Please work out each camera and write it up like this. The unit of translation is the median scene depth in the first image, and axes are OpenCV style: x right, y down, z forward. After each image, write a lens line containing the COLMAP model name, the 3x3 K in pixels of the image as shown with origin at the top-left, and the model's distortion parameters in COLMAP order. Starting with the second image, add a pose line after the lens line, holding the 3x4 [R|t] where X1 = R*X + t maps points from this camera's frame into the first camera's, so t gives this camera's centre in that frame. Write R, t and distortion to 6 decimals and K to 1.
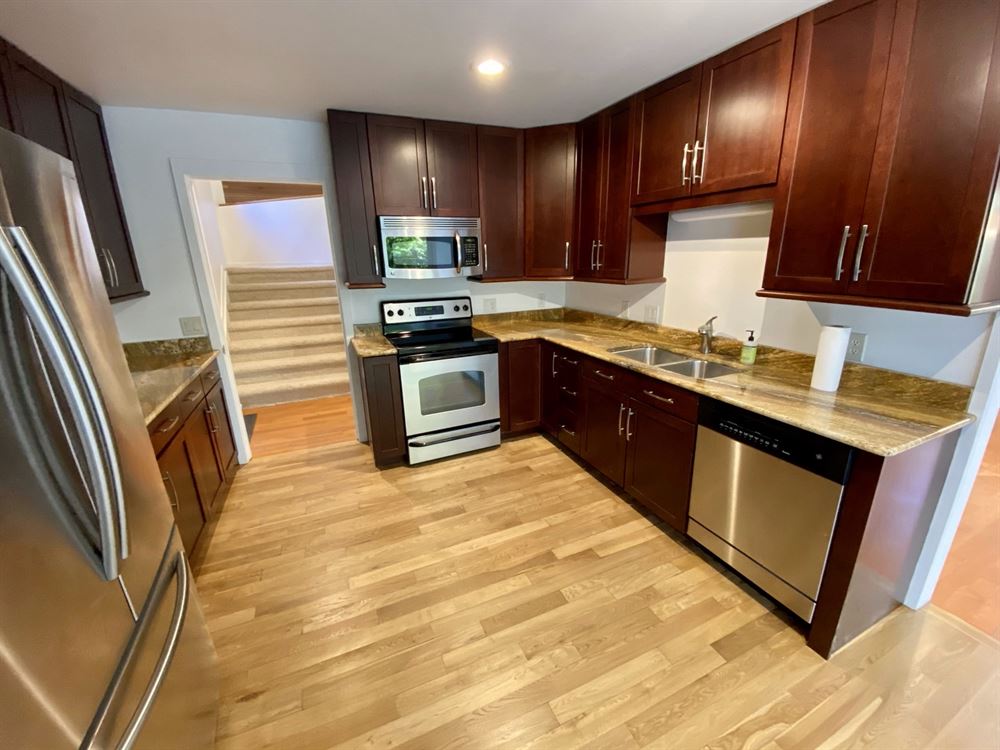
lens RADIAL K [[407.7, 0, 500.0], [0, 407.7, 375.0], [0, 0, 1]] dist [0.040258, -0.033771]
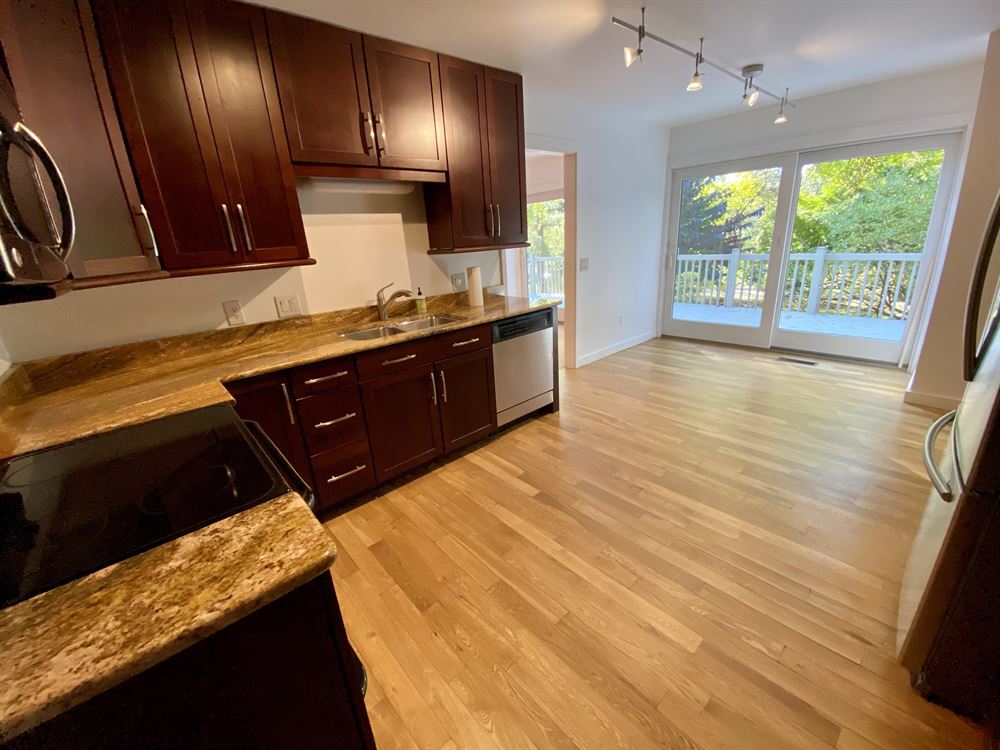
lens RADIAL K [[407.7, 0, 500.0], [0, 407.7, 375.0], [0, 0, 1]] dist [0.040258, -0.033771]
pose [[-0.319271, -0.263578, 0.910271, -0.640254], [0.331439, 0.868822, 0.367826, -0.228922], [-0.887814, 0.419136, -0.190030, 1.011093]]
